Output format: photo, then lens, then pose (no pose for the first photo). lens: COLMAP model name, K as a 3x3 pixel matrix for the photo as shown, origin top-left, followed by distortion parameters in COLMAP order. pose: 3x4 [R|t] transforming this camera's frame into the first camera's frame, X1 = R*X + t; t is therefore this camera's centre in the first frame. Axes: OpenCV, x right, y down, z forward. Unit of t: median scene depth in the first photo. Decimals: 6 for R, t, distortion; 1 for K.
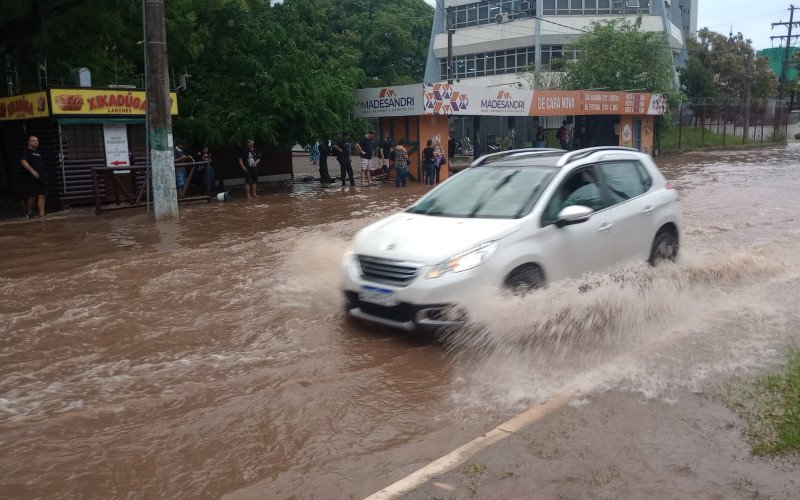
lens RADIAL K [[730.0, 0, 400.5], [0, 730.0, 264.9], [0, 0, 1]] dist [0.062102, -0.111330]
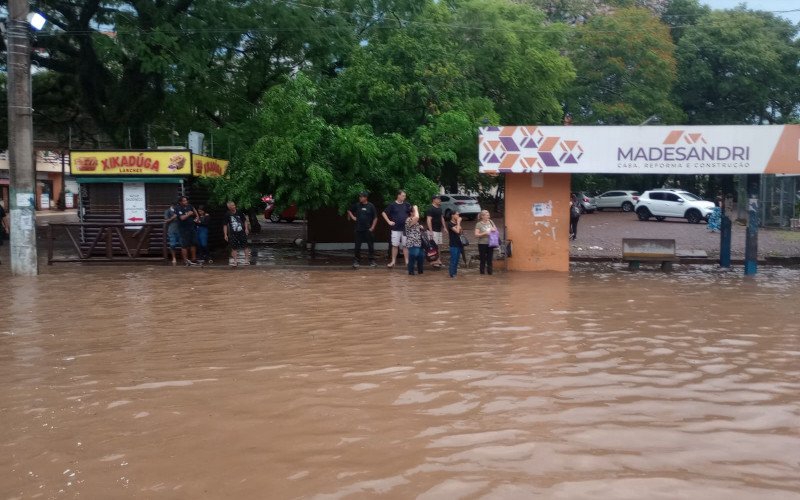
lens RADIAL K [[731.5, 0, 400.0], [0, 731.5, 250.0], [0, 0, 1]] dist [0.063100, -0.109638]
pose [[0.546088, 0.090445, -0.832831, 0.656661], [-0.162021, 0.986787, 0.000927, -0.145419], [0.821910, 0.134430, 0.553527, 0.676365]]
